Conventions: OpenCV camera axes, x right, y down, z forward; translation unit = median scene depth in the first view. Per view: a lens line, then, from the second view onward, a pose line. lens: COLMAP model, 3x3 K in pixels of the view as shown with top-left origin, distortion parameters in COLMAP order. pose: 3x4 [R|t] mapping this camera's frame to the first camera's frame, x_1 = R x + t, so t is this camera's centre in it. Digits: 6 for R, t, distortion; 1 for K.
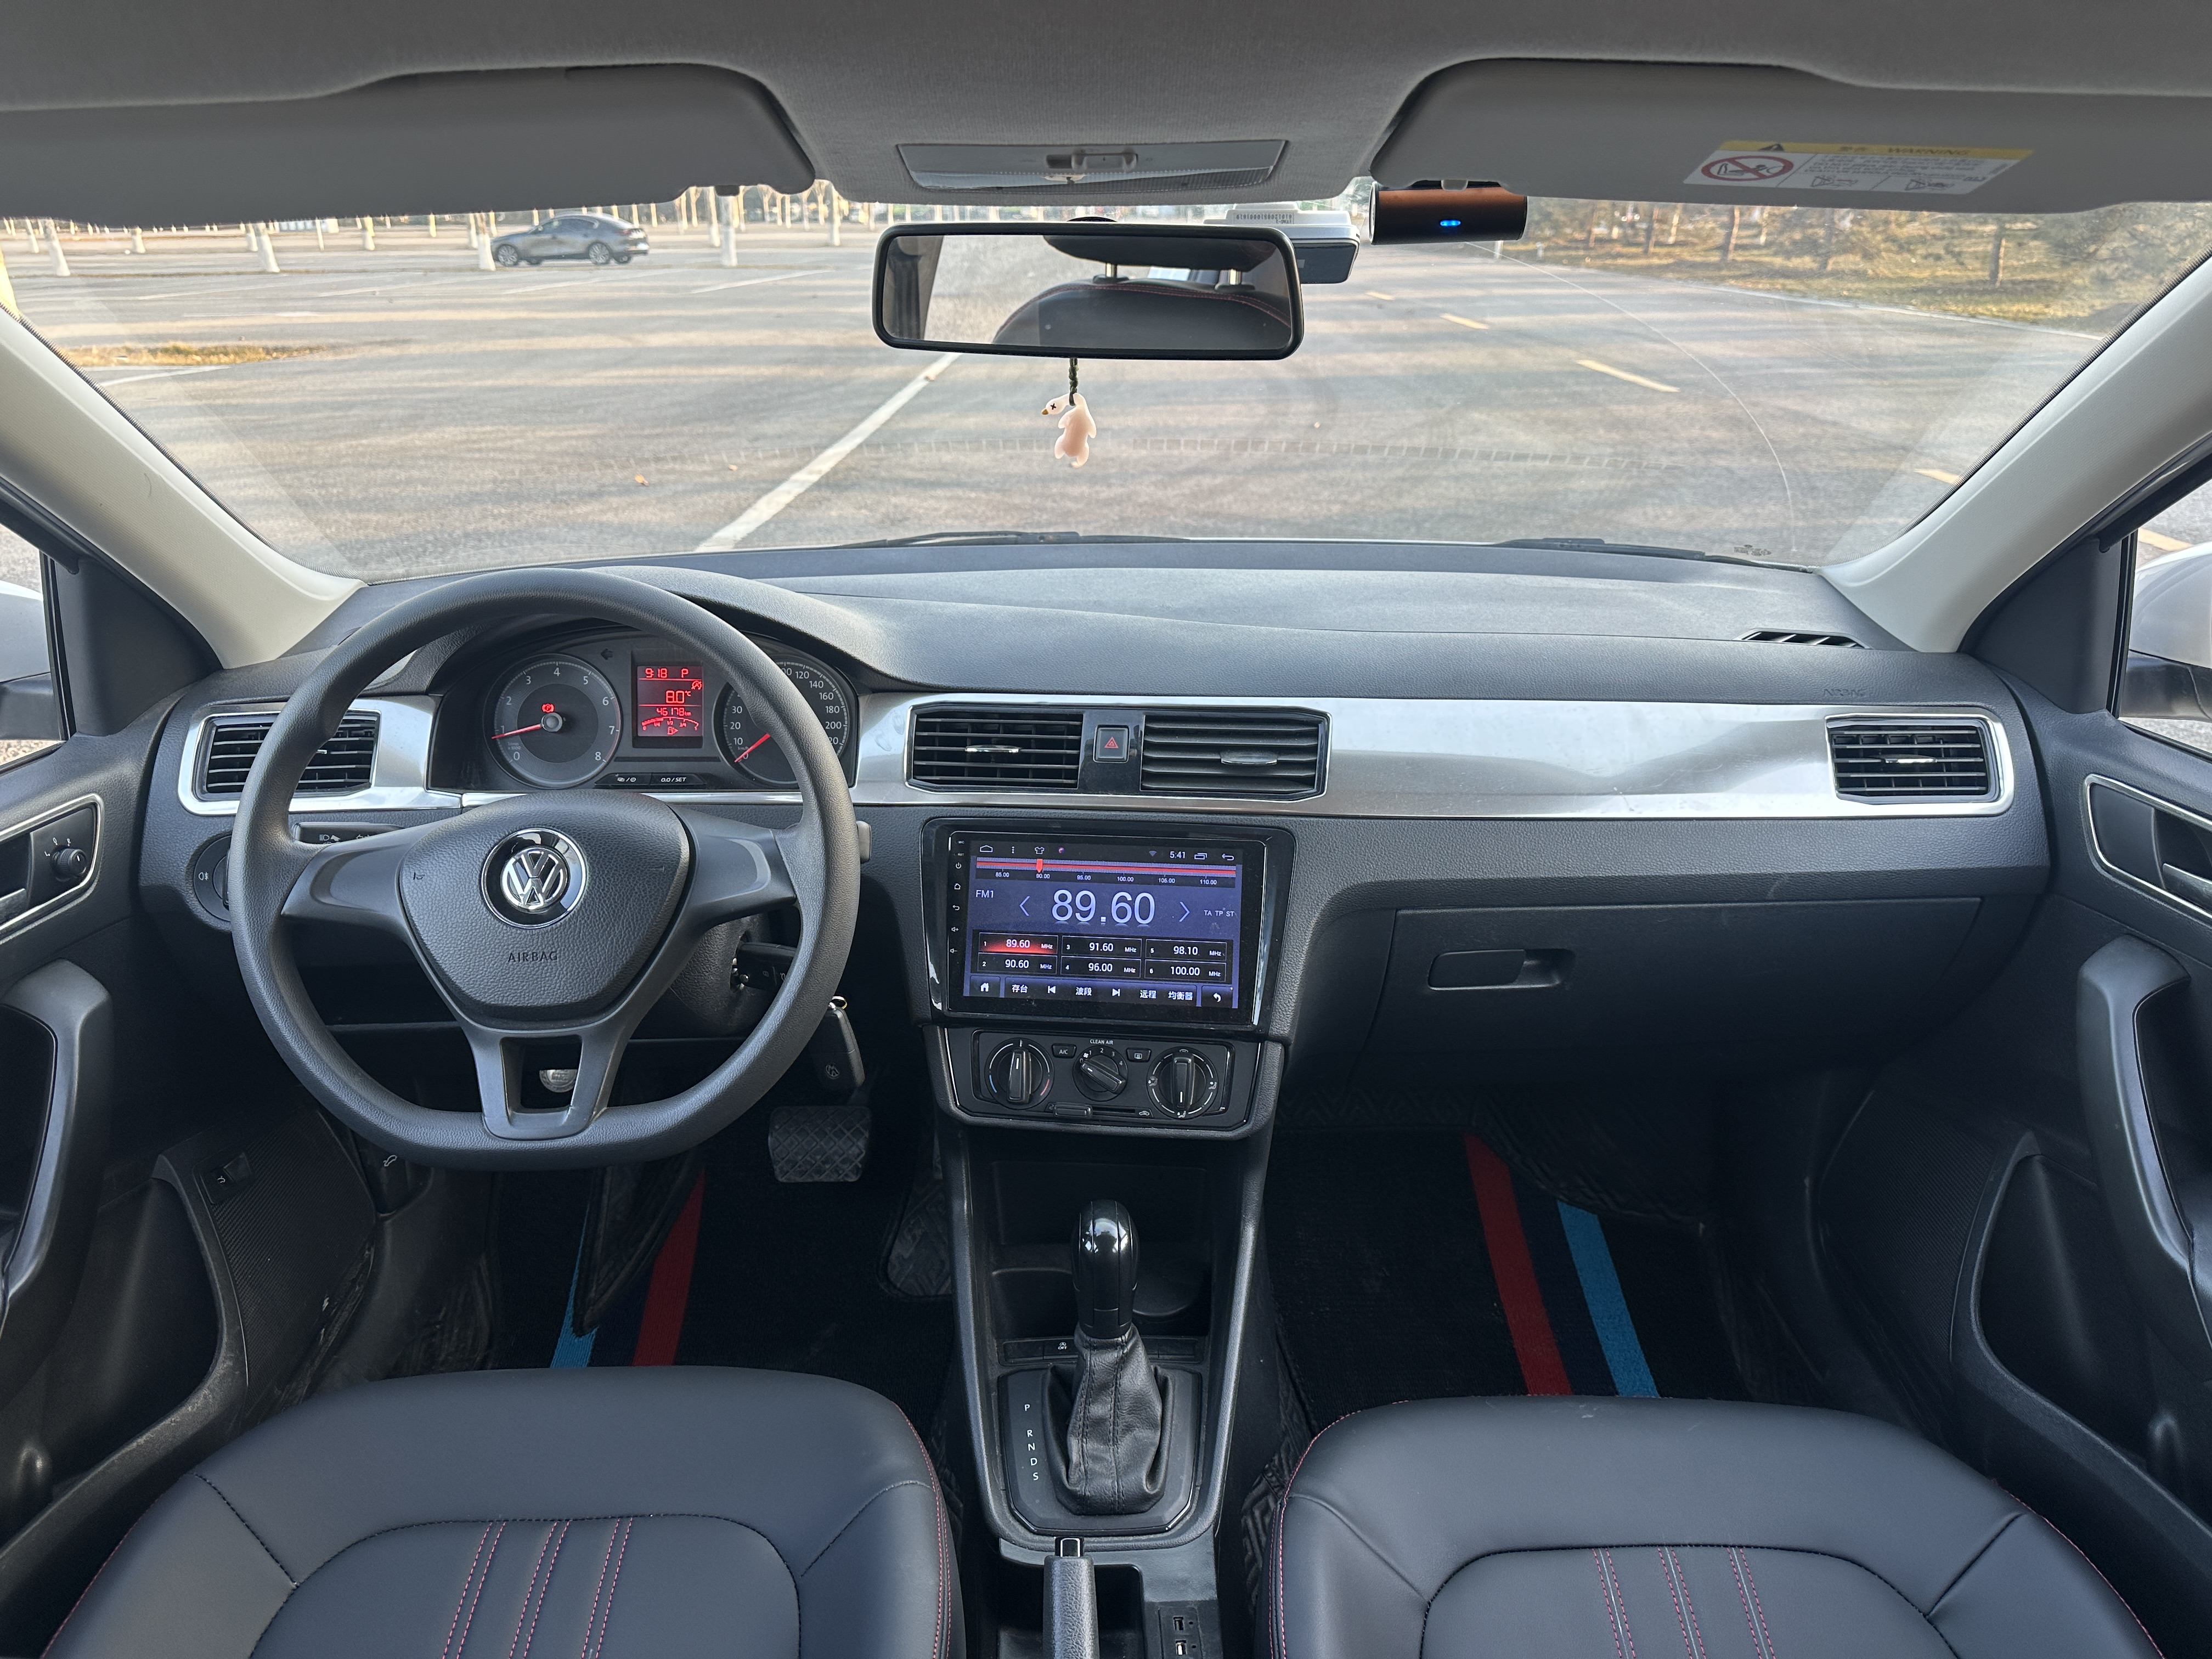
lens RADIAL K [[1612.2, 0, 1102.8], [0, 1612.2, 839.3], [0, 0, 1]] dist [0.057043, -0.063306]
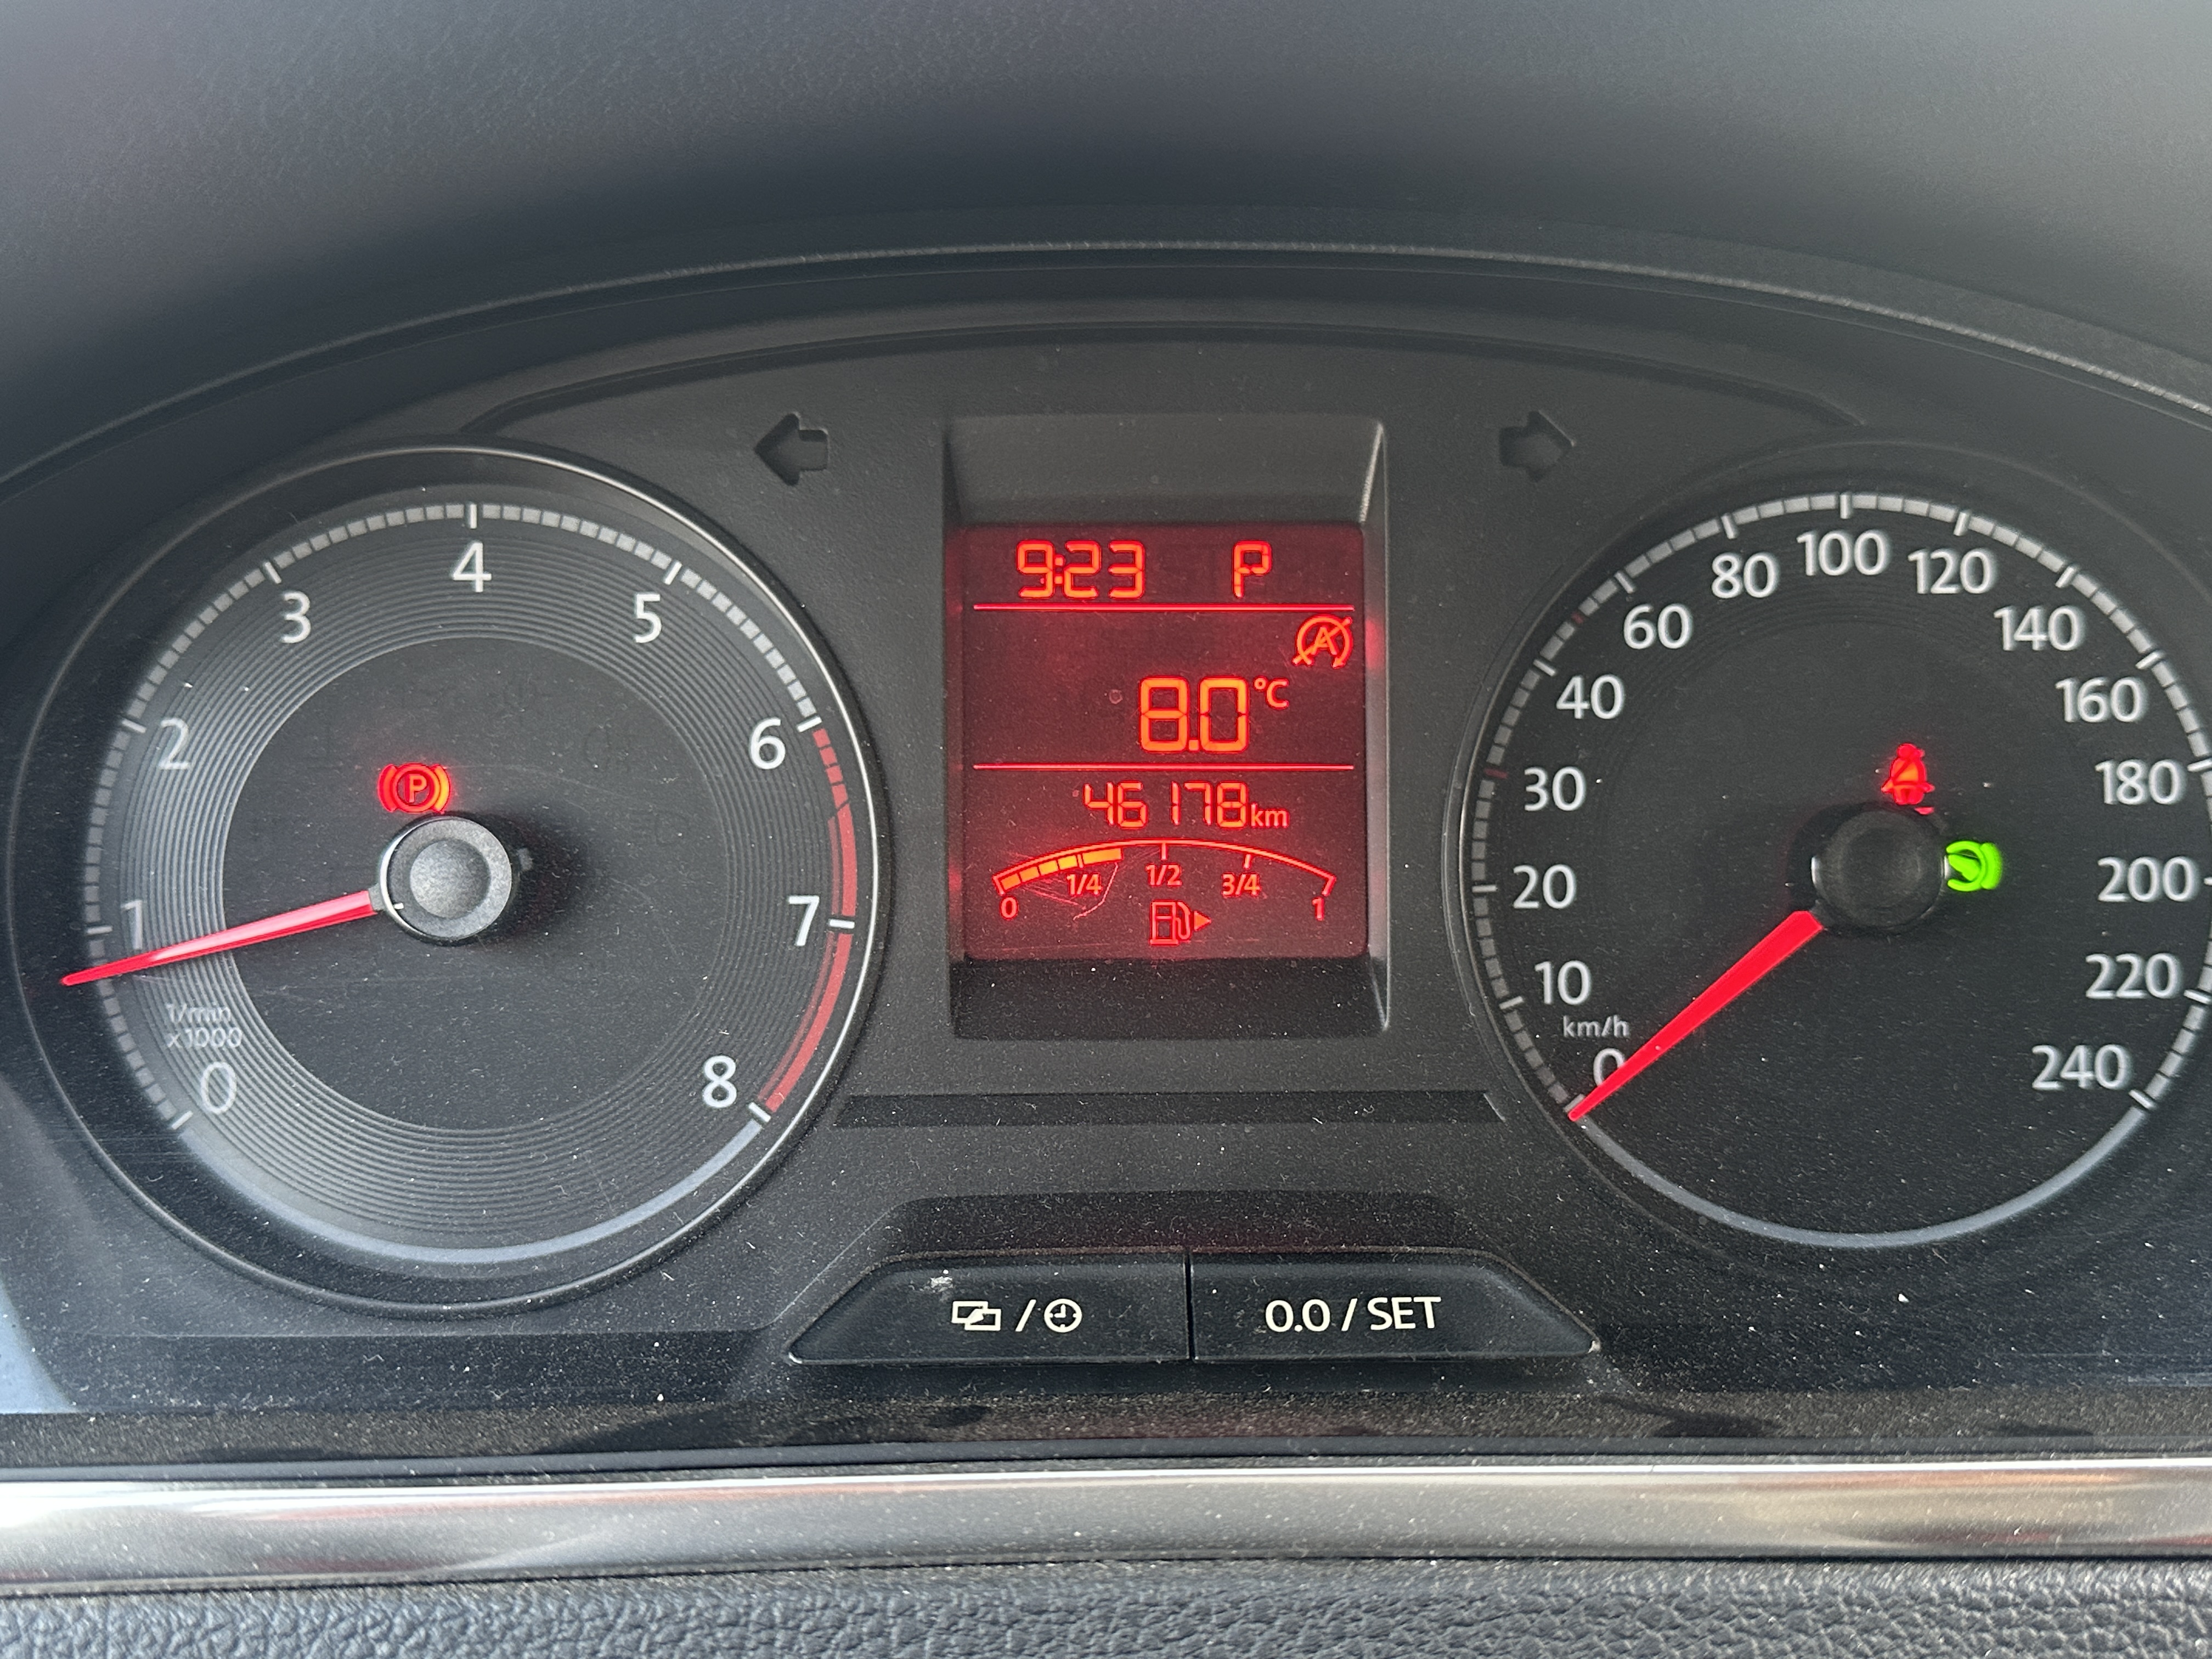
lens RADIAL K [[2241.5, 0, 1074.2], [0, 2241.5, 890.2], [0, 0, 1]] dist [0.002963, 0.000000]
pose [[0.999946, -0.002137, 0.010150, -0.295556], [0.002276, 0.999904, -0.013653, -0.071554], [-0.010120, 0.013675, 0.999855, 0.823973]]
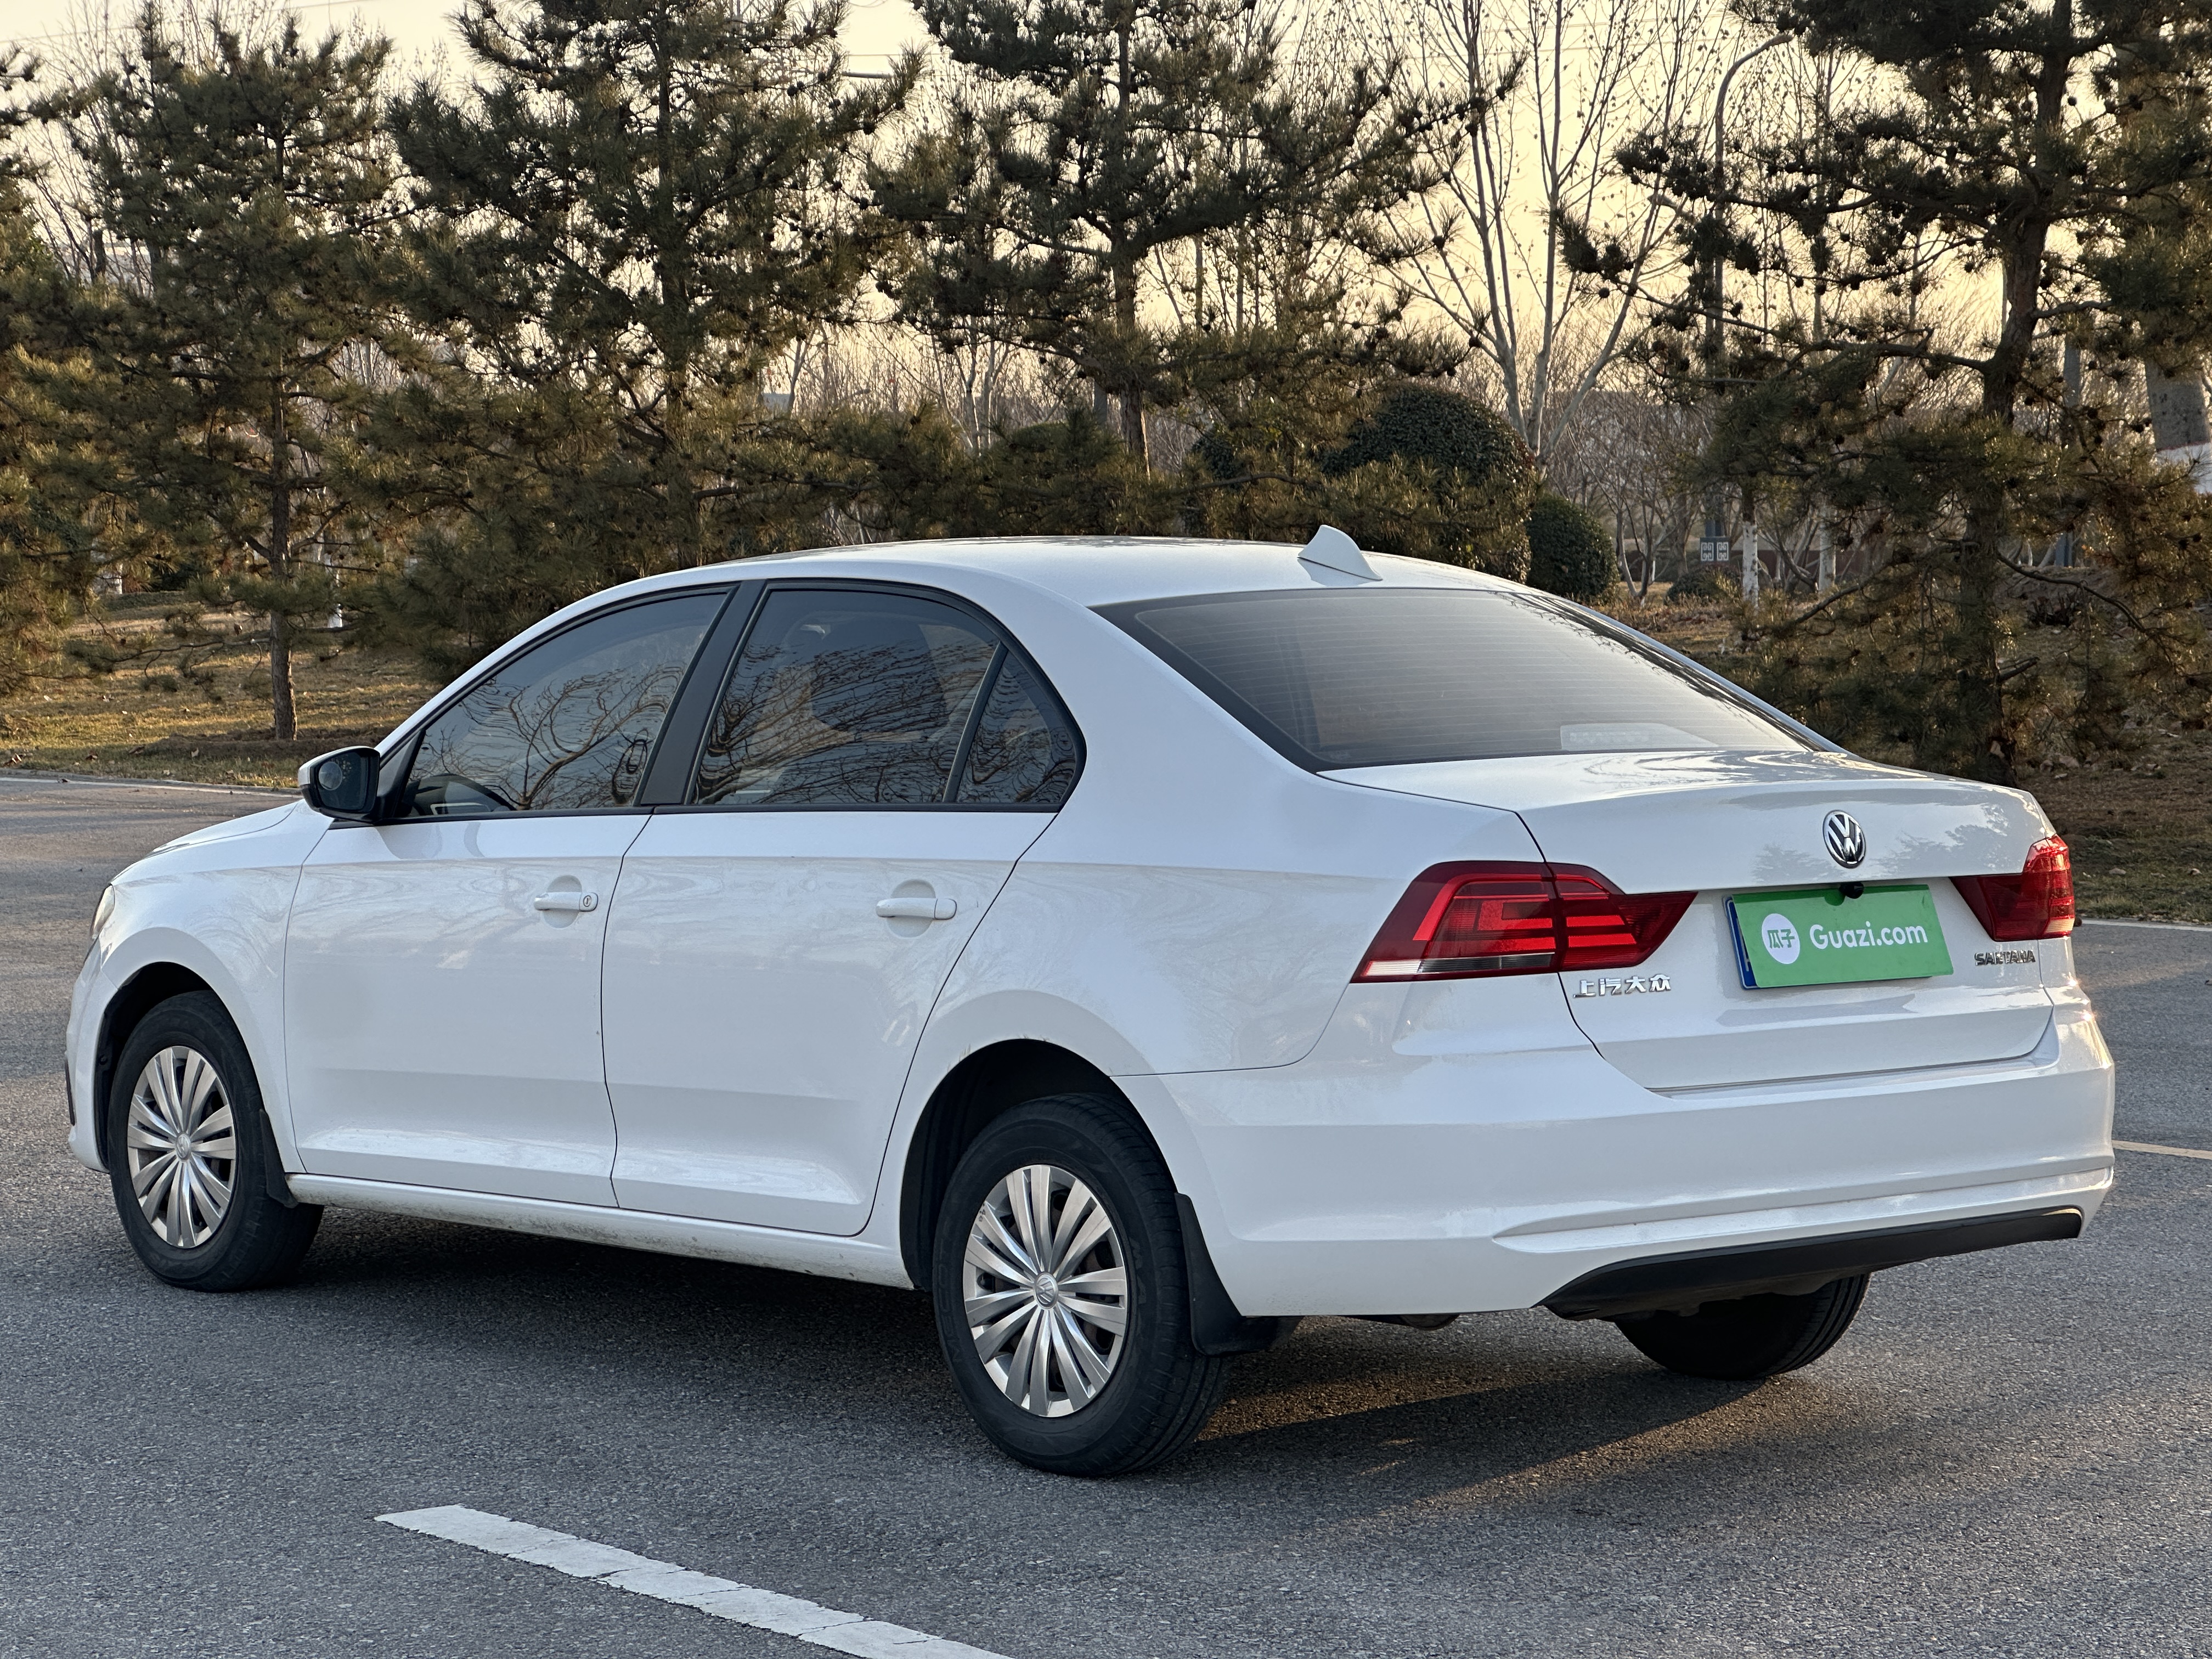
lens RADIAL K [[5666.8, 0, 1106.1], [0, 5666.8, 829.7], [0, 0, 1]] dist [0.000142, 0.000000]
pose [[0.775491, -0.027925, 0.630740, -4.926000], [0.226826, 0.944645, -0.237058, 2.107403], [-0.589206, 0.326905, 0.738898, -5.680984]]
